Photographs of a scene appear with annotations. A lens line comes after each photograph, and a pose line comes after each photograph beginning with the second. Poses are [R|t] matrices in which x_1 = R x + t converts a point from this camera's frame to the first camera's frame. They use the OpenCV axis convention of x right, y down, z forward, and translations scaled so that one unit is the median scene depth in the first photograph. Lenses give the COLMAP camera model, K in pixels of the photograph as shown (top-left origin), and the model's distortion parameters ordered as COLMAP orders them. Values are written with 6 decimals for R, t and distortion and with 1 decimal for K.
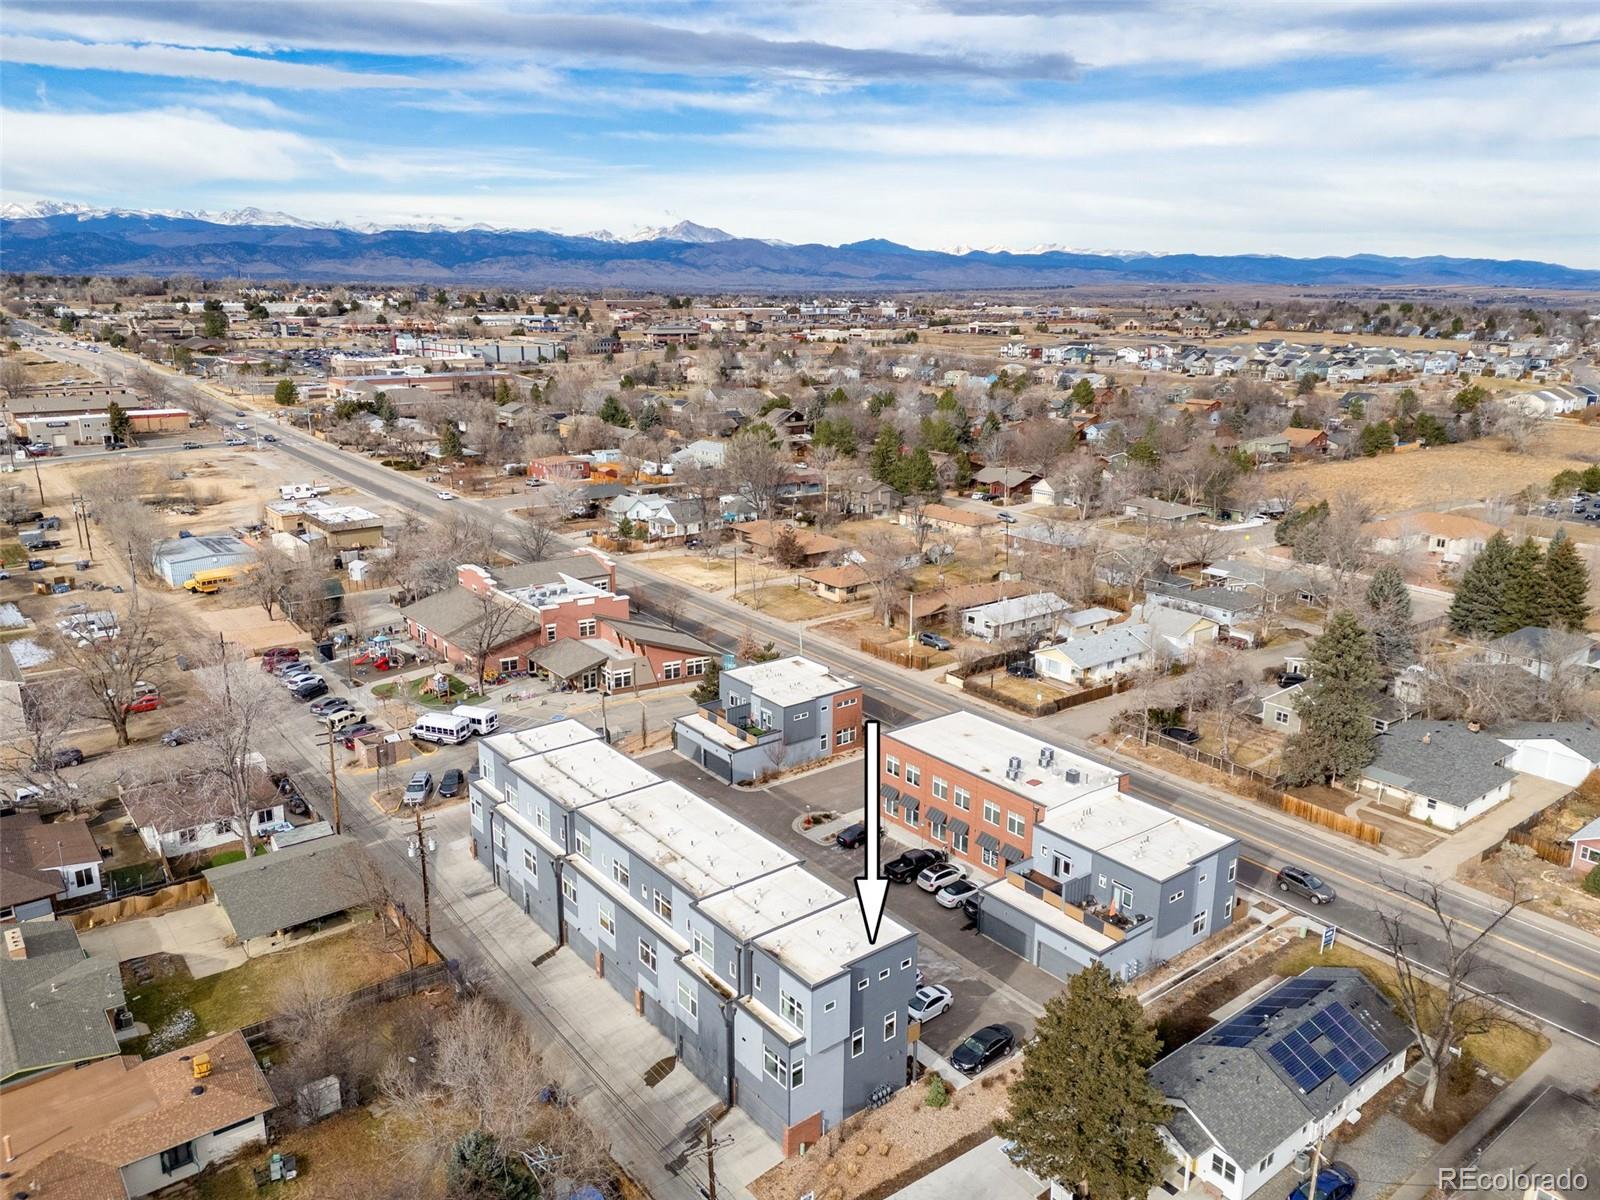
lens RADIAL K [[1159.5, 0, 800.0], [0, 1159.5, 600.0], [0, 0, 1]] dist [0.071683, -0.068946]
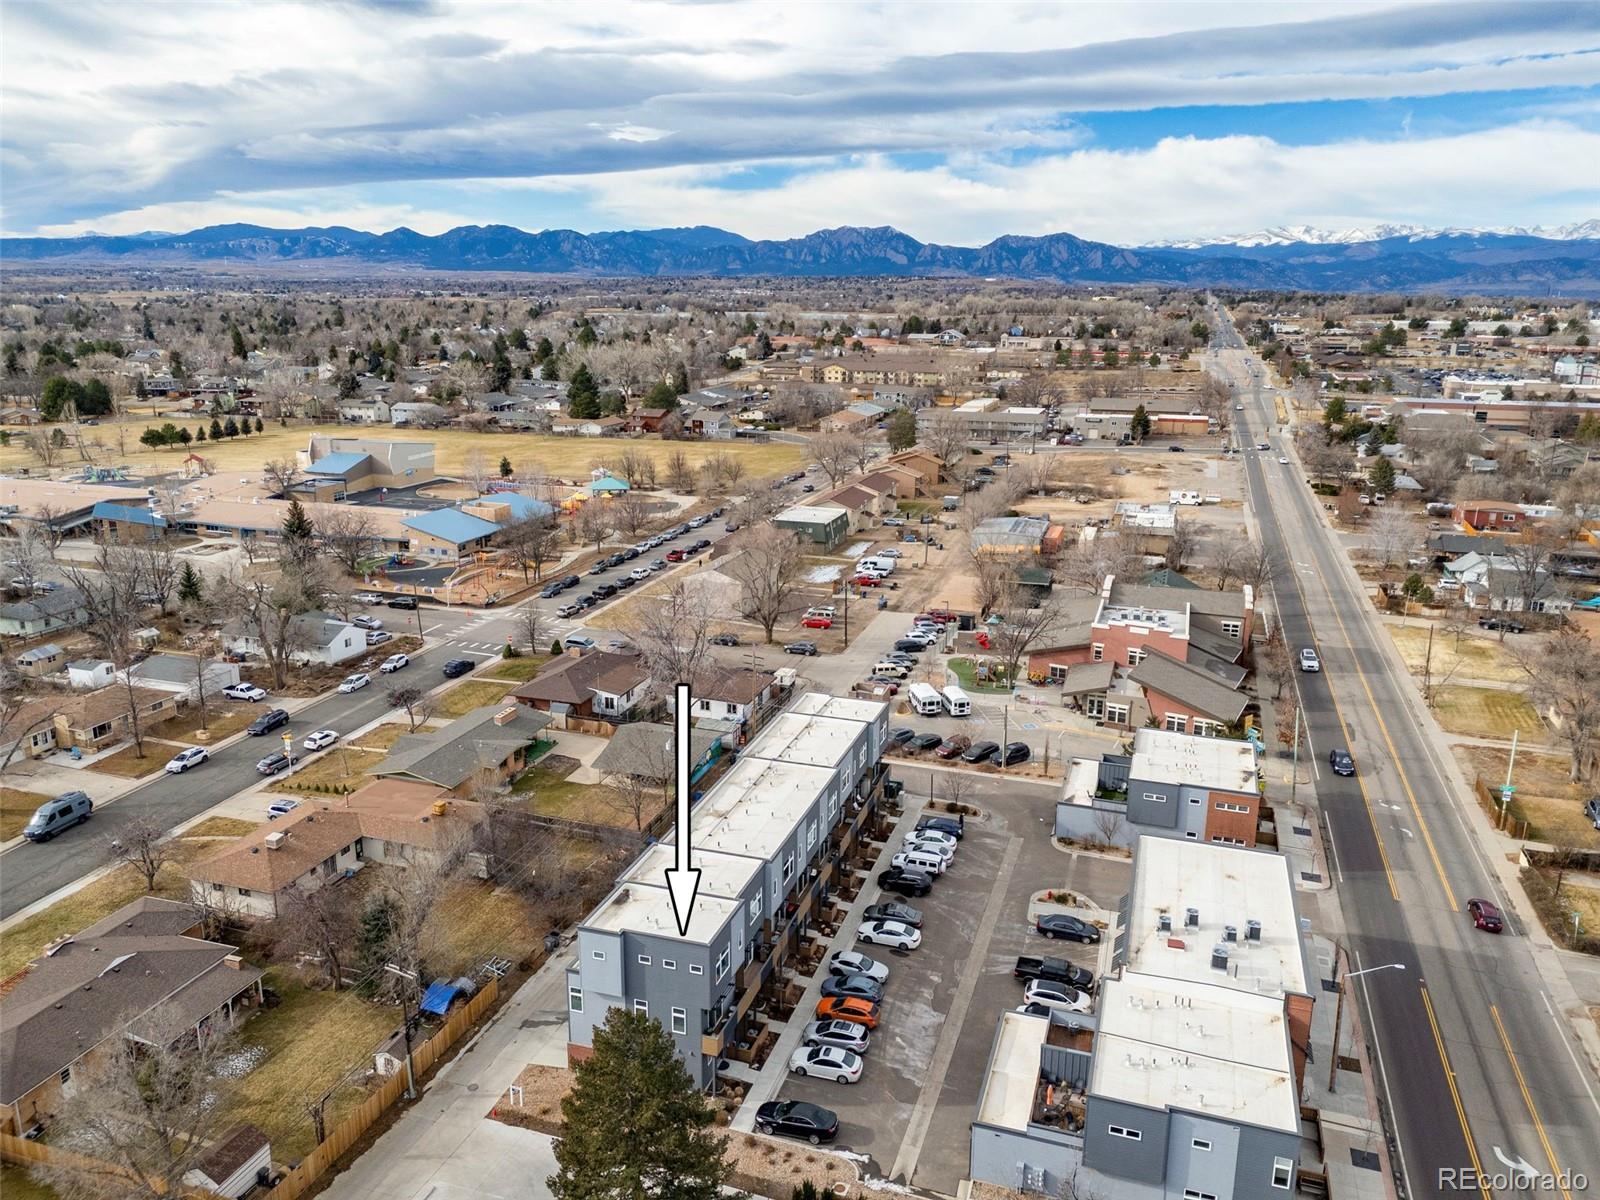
lens RADIAL K [[1159.5, 0, 800.0], [0, 1159.5, 600.0], [0, 0, 1]] dist [0.071683, -0.068946]
pose [[0.551125, 0.212438, -0.806927, 0.434214], [-0.224154, 0.969195, 0.102062, -0.058621], [0.803751, 0.124627, 0.581767, 0.220206]]
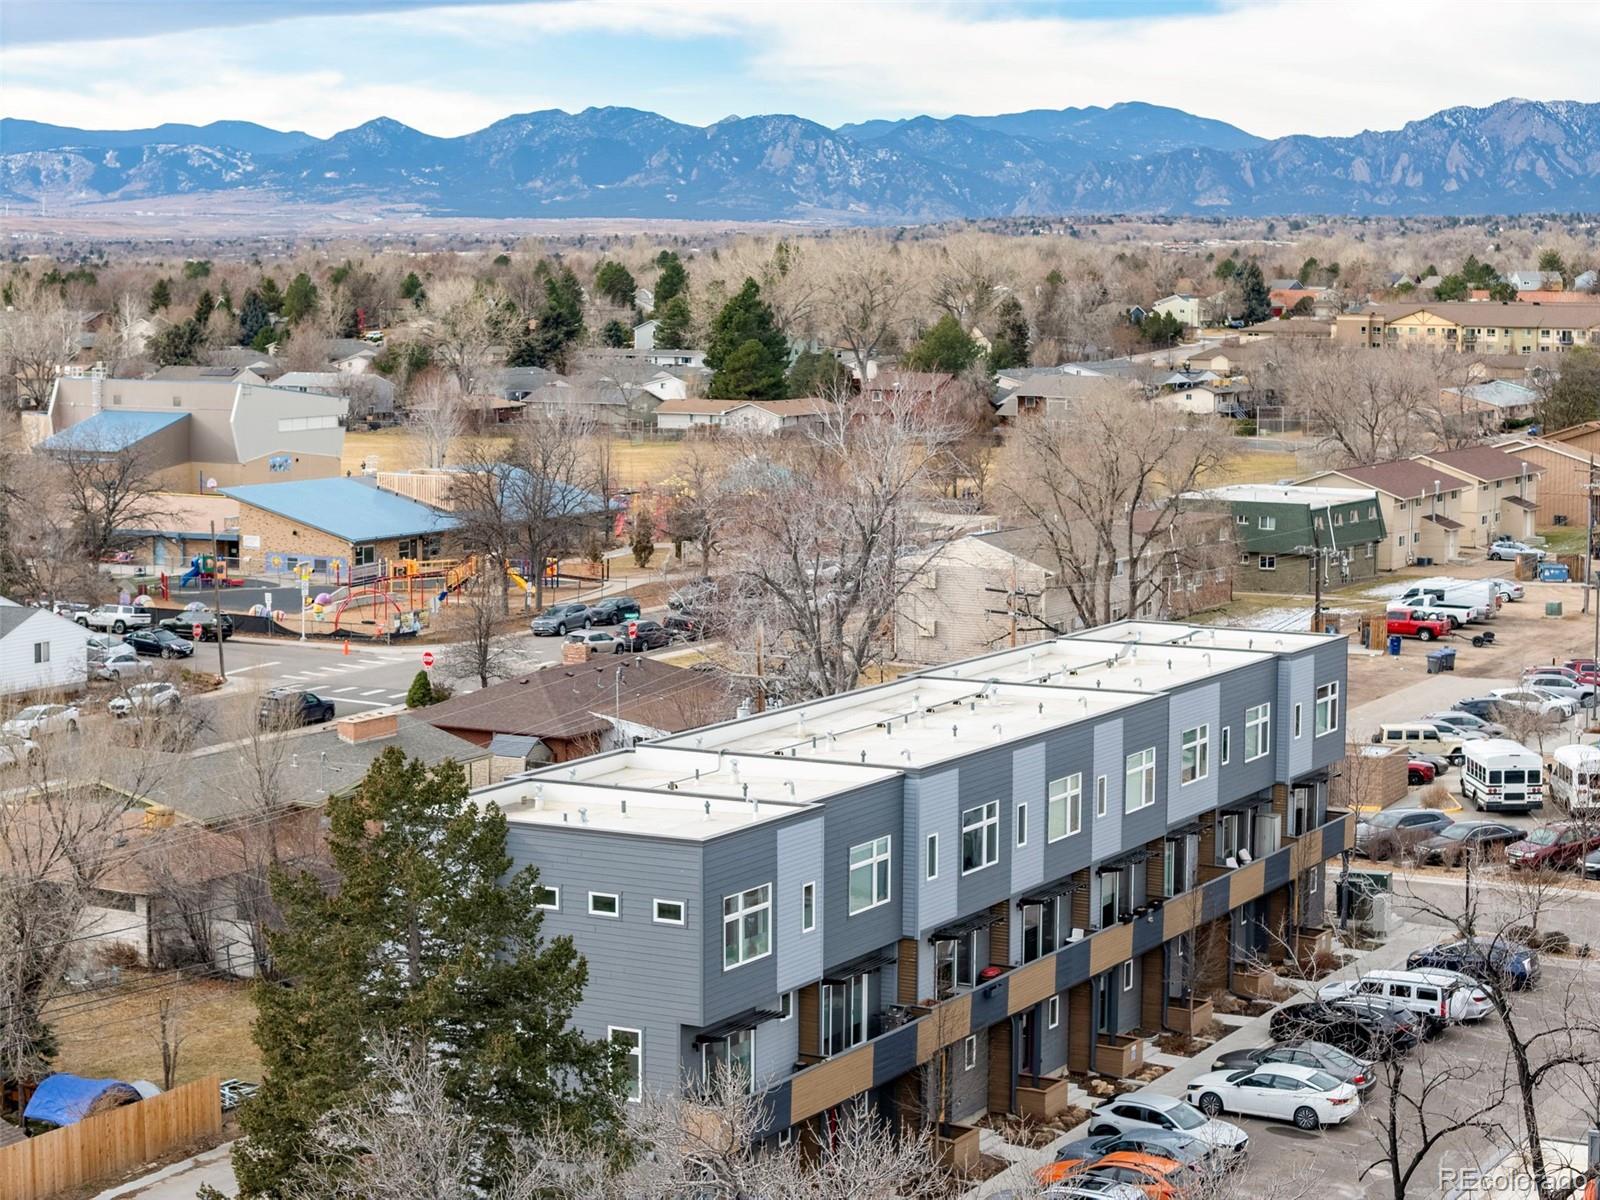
lens RADIAL K [[3191.8, 0, 800.0], [0, 3191.8, 600.0], [0, 0, 1]] dist [-0.158806, 0.475724]
pose [[0.388062, 0.086793, -0.917537, 0.519585], [-0.242813, 0.970011, -0.010939, 0.111047], [0.889072, 0.227035, 0.397499, 0.299517]]
